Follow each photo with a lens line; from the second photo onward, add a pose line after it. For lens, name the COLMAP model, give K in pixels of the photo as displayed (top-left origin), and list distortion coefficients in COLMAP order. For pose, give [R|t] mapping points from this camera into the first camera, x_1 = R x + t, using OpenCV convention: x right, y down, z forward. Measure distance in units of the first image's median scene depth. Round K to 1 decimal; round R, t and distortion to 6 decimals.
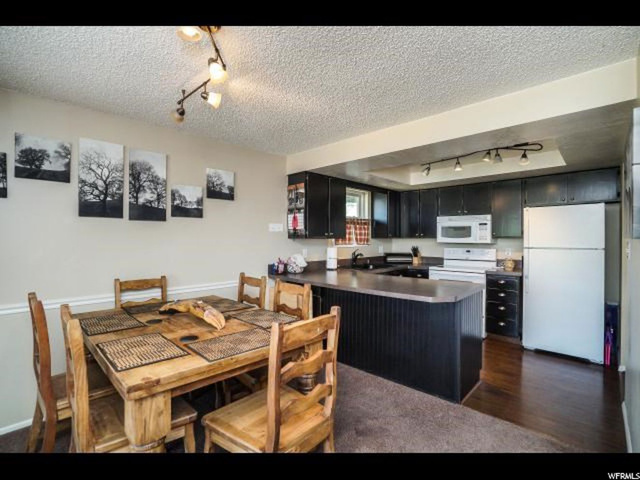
lens RADIAL K [[307.6, 0, 316.6], [0, 307.6, 240.8], [0, 0, 1]] dist [-0.056843, 0.022648]
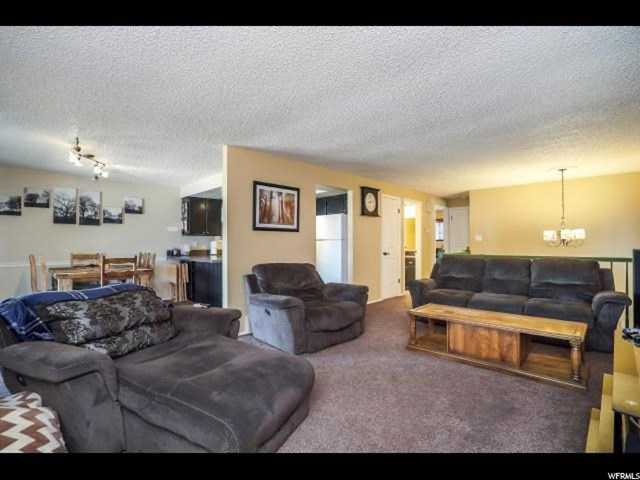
lens RADIAL K [[307.6, 0, 316.6], [0, 307.6, 240.8], [0, 0, 1]] dist [-0.056843, 0.022648]
pose [[0.999908, -0.004146, -0.012894, 0.746551], [0.003979, 0.999908, -0.012979, 0.051707], [0.012947, 0.012927, 0.999833, -0.741873]]
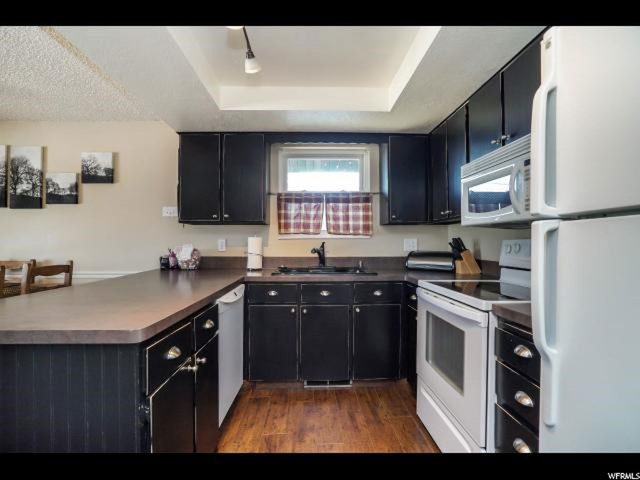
lens RADIAL K [[307.6, 0, 316.6], [0, 307.6, 240.8], [0, 0, 1]] dist [-0.056843, 0.022648]
pose [[0.713197, -0.003678, -0.700954, 0.743984], [-0.006339, 0.999912, -0.011696, 0.043687], [0.700935, 0.012784, 0.713111, 0.746388]]
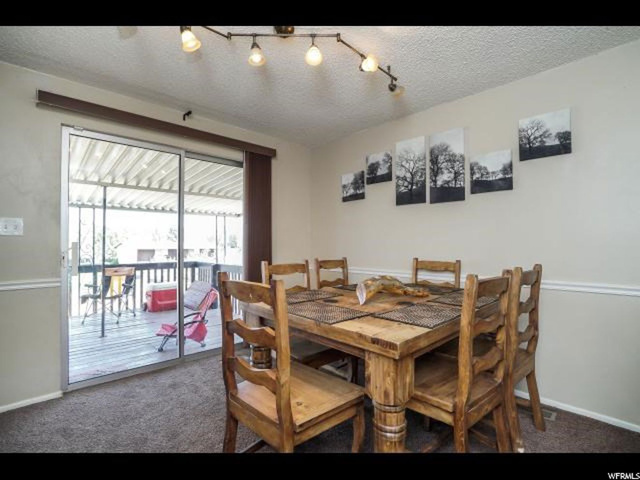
lens RADIAL K [[307.6, 0, 316.6], [0, 307.6, 240.8], [0, 0, 1]] dist [-0.056843, 0.022648]
pose [[-0.060017, -0.007561, -0.998169, 0.340400], [-0.008349, 0.999940, -0.007072, 0.052455], [0.998162, 0.007909, -0.060076, 0.493510]]
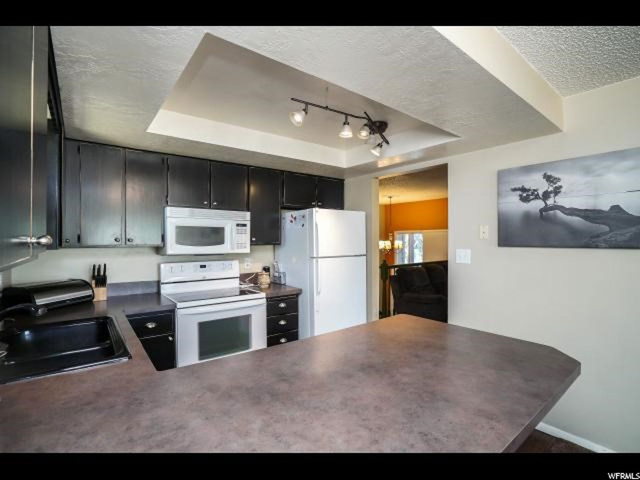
lens RADIAL K [[307.6, 0, 316.6], [0, 307.6, 240.8], [0, 0, 1]] dist [-0.056843, 0.022648]
pose [[0.148726, -0.004239, 0.988869, -0.129183], [0.010884, 0.999937, 0.002650, -0.024359], [-0.988819, 0.010369, 0.148763, 0.894713]]
